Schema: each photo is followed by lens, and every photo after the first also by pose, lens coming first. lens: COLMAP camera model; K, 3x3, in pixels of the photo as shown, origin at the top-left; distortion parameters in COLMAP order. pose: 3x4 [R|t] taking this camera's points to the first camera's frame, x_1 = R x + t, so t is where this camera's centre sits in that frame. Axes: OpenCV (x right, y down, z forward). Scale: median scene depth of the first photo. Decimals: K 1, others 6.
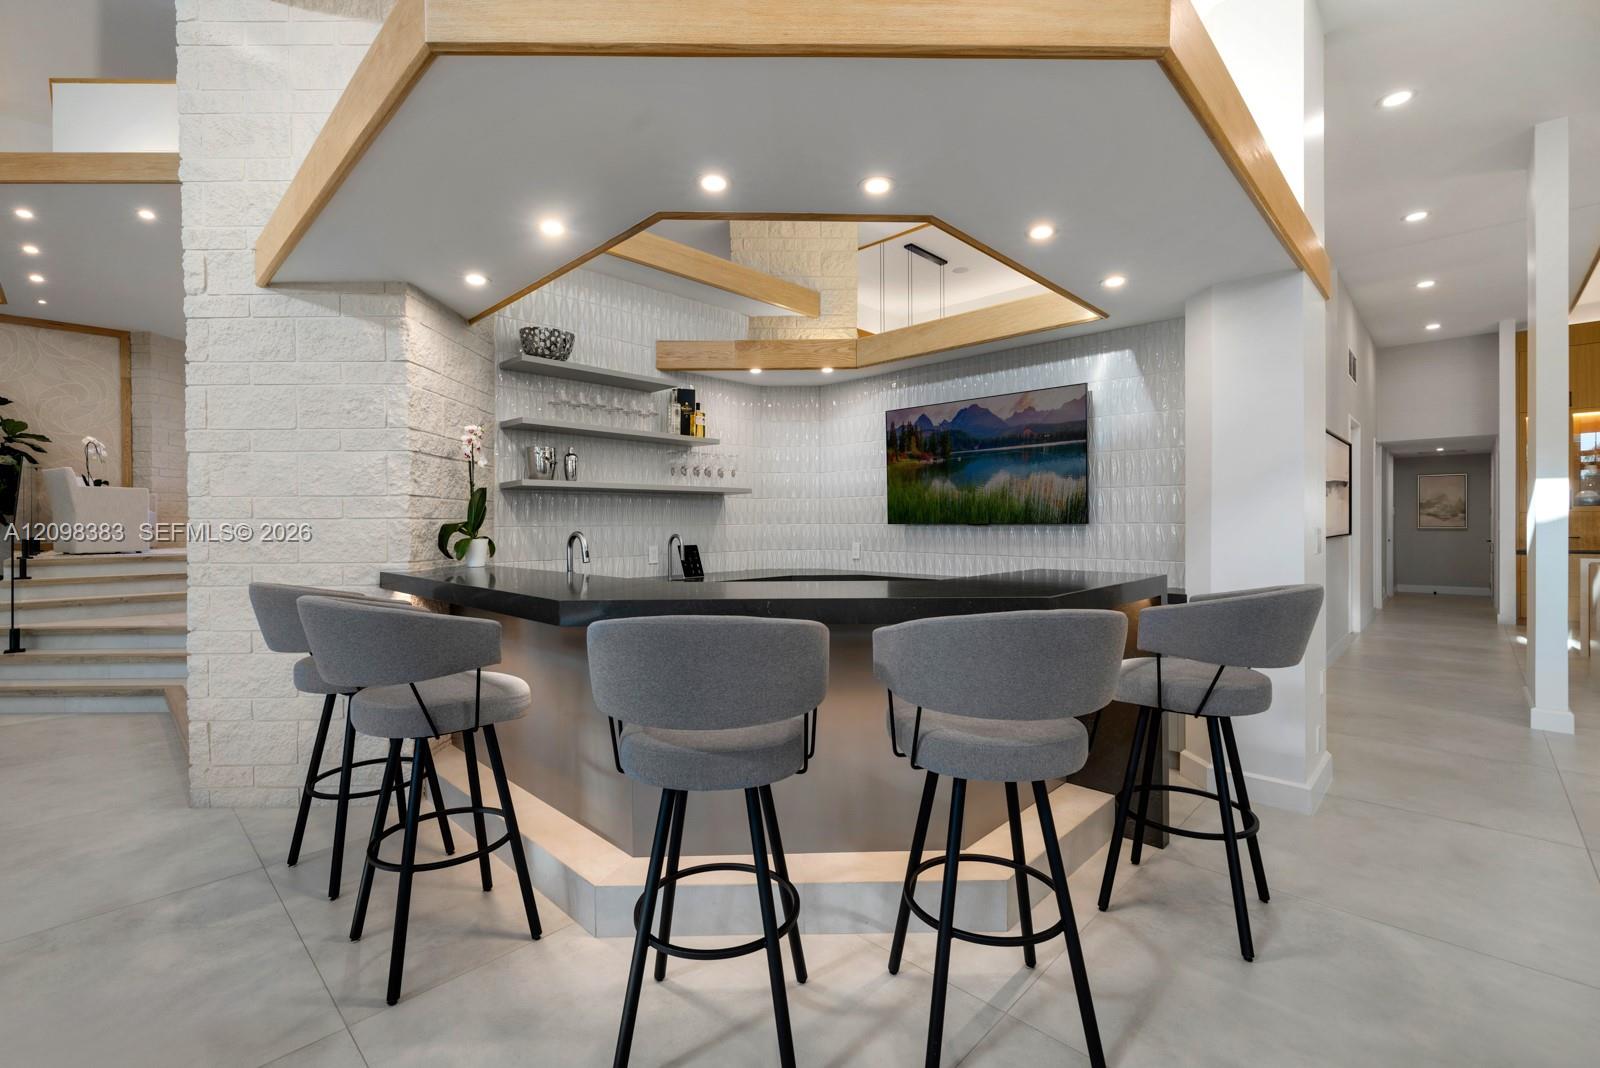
lens RADIAL K [[684.5, 0, 806.9], [0, 684.5, 527.7], [0, 0, 1]] dist [0.001966, -0.000071]
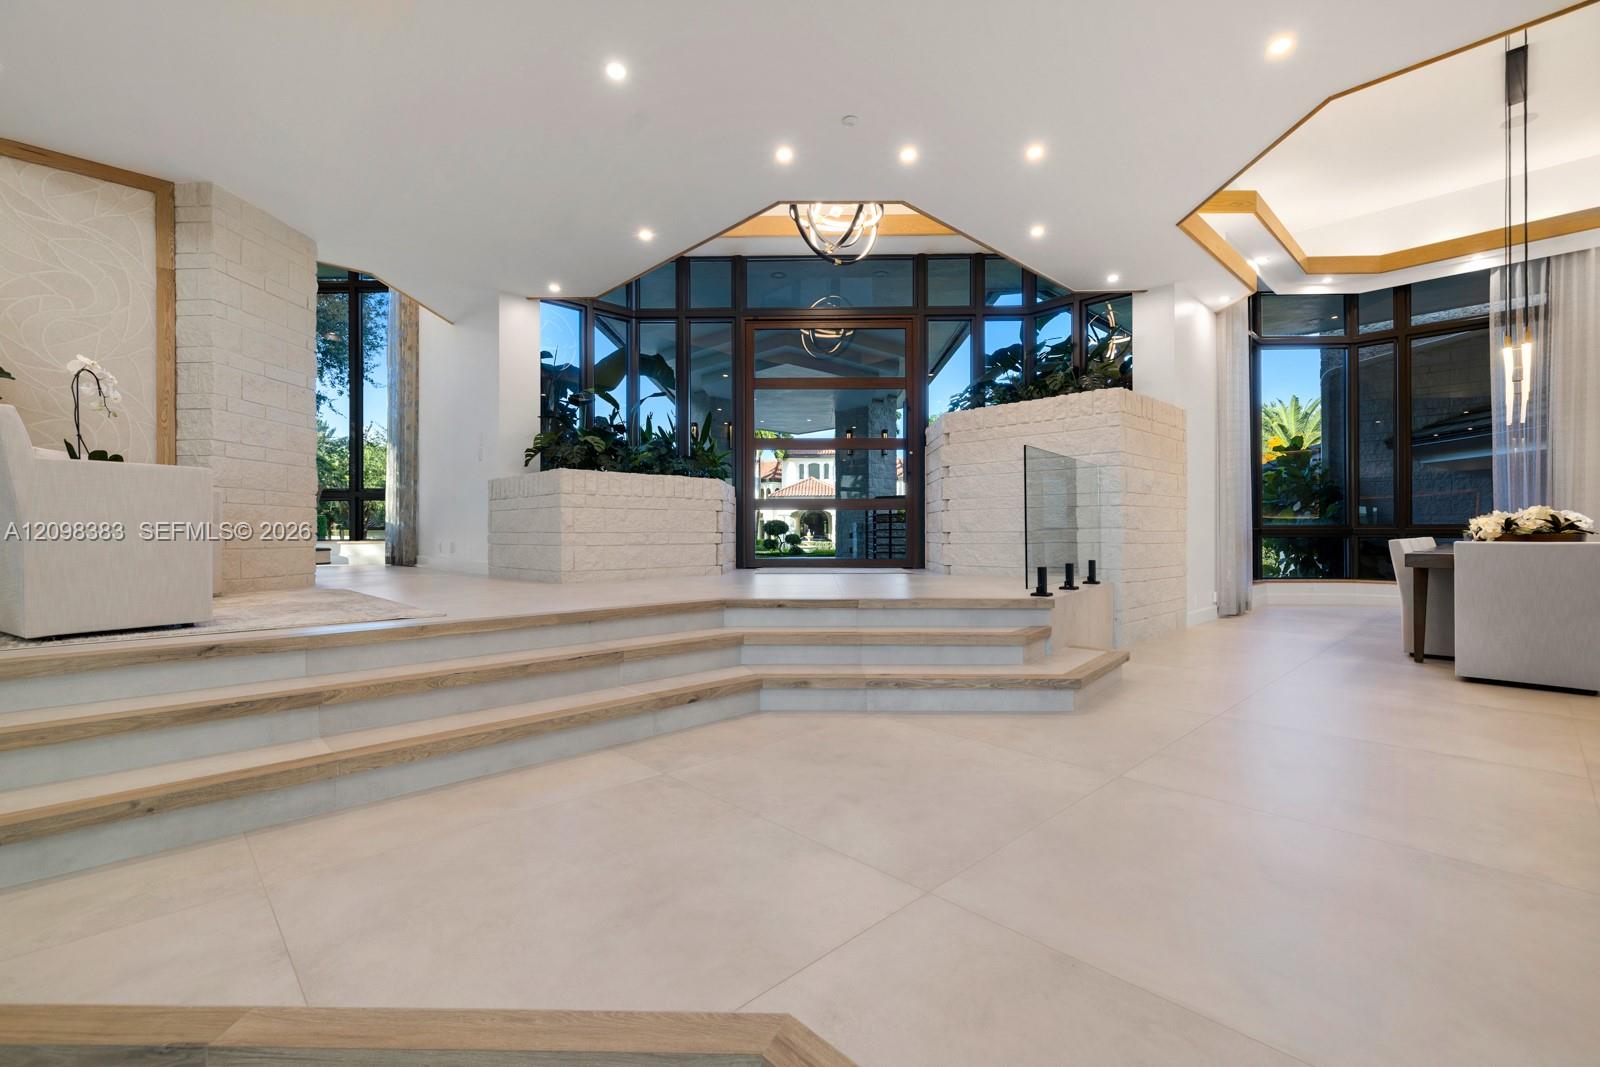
lens RADIAL K [[684.5, 0, 801.4], [0, 684.5, 540.6], [0, 0, 1]] dist [0.001966, -0.000071]
pose [[0.999192, -0.000892, -0.040178, -0.532386], [0.000551, 0.999964, -0.008519, -0.008527], [0.040184, 0.008490, 0.999156, 0.544052]]
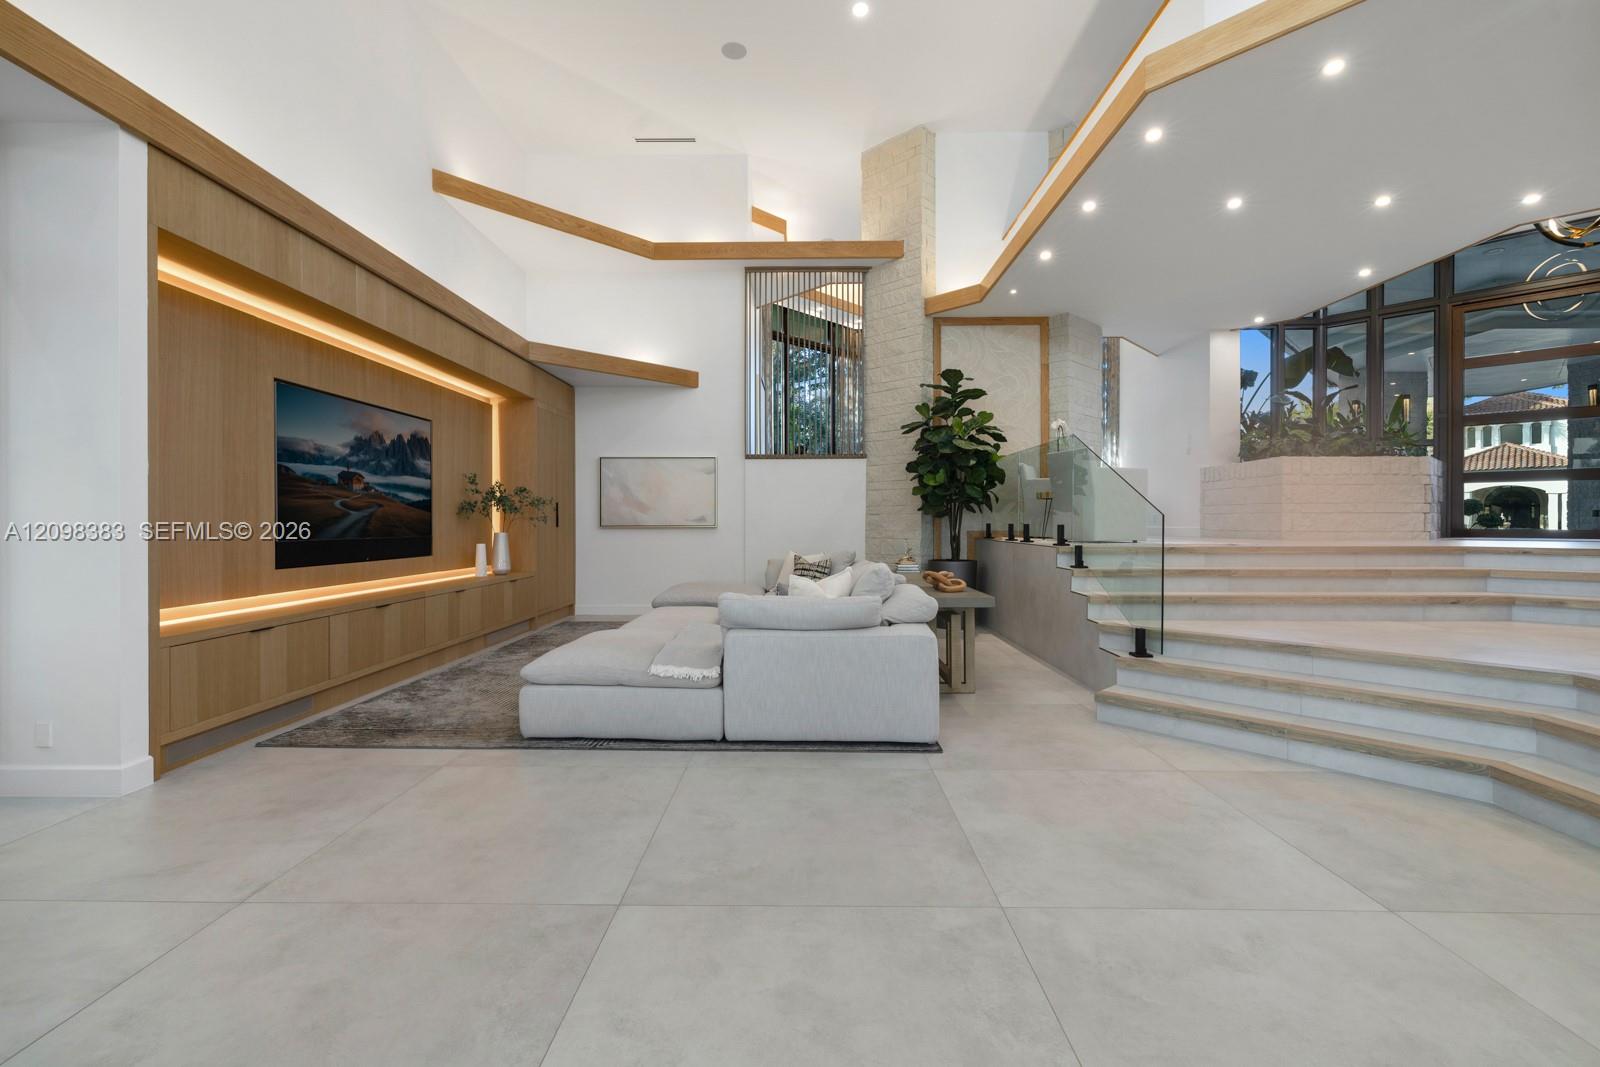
lens RADIAL K [[684.5, 0, 803.1], [0, 684.5, 525.6], [0, 0, 1]] dist [0.001966, -0.000071]
pose [[0.683809, 0.004993, -0.729644, -0.562190], [-0.014520, 0.999872, -0.006766, 0.024109], [0.729516, 0.015221, 0.683794, 0.094345]]
